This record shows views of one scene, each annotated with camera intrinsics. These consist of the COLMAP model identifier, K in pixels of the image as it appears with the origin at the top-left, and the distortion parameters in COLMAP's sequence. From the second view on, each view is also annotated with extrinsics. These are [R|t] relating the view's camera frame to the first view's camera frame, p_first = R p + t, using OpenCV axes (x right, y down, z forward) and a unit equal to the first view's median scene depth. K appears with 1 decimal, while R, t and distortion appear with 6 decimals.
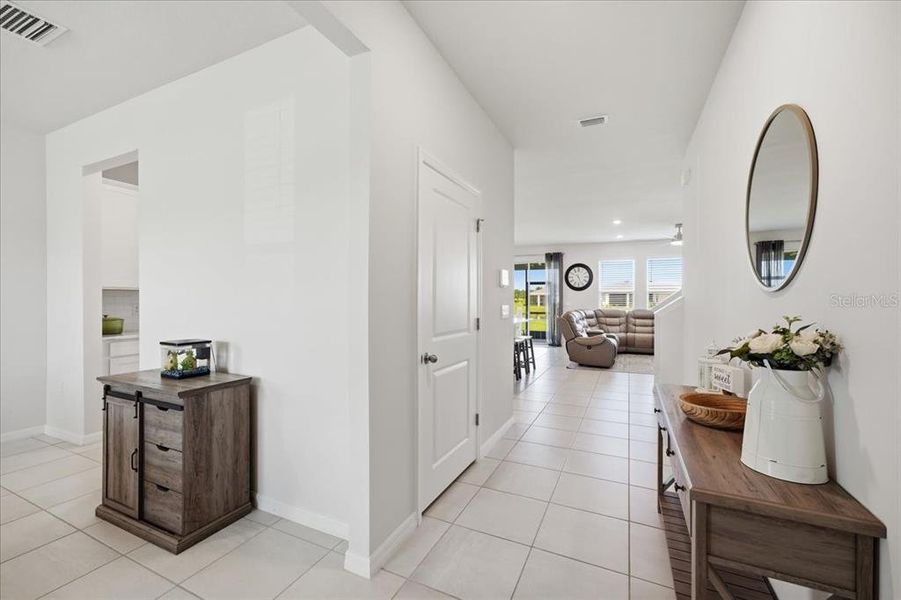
lens RADIAL K [[383.0, 0, 481.1], [0, 383.0, 300.4], [0, 0, 1]] dist [-0.001418, 0.000035]
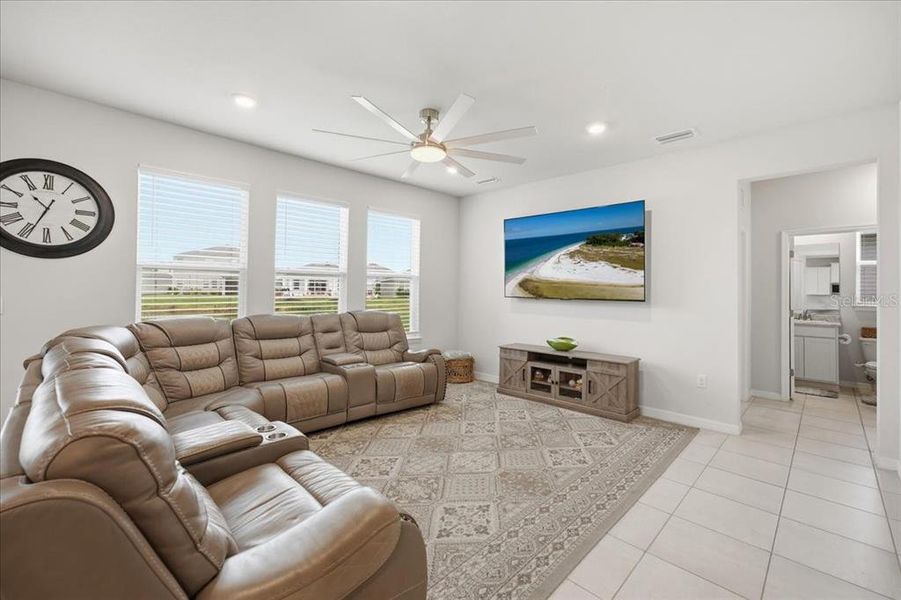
lens RADIAL K [[378.9, 0, 460.0], [0, 378.9, 288.2], [0, 0, 1]] dist [-0.001099, 0.000454]
pose [[0.388492, 0.008415, 0.921414, 0.126100], [-0.011200, 0.999928, -0.004410, -0.005350], [-0.921384, -0.008606, 0.388558, 0.661496]]
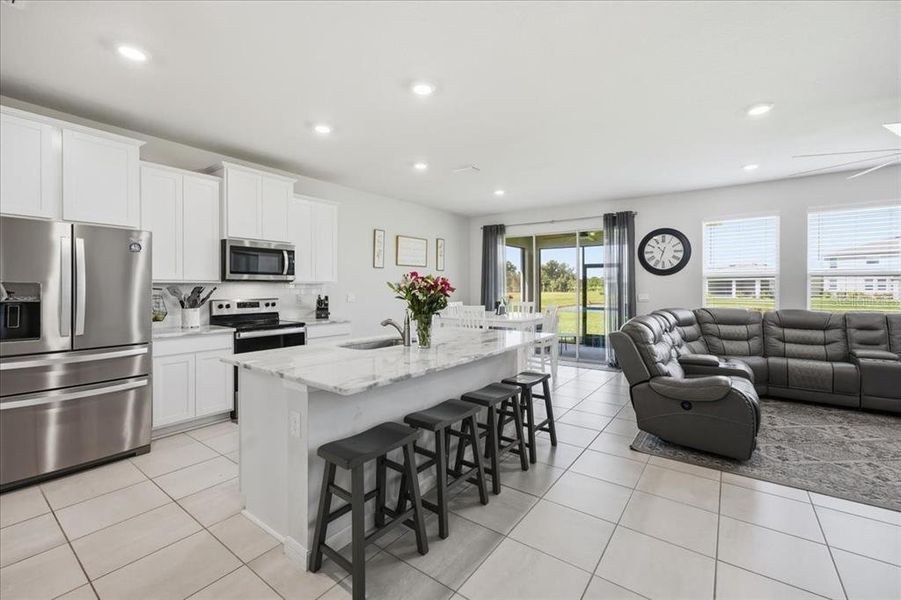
lens RADIAL K [[390.2, 0, 451.8], [0, 390.2, 289.7], [0, 0, 1]] dist [-0.002543, 0.000141]
pose [[0.967062, -0.000642, -0.254541, 0.101963], [0.001570, 0.999993, 0.003445, -0.006206], [0.254537, -0.003731, 0.967056, 0.373129]]
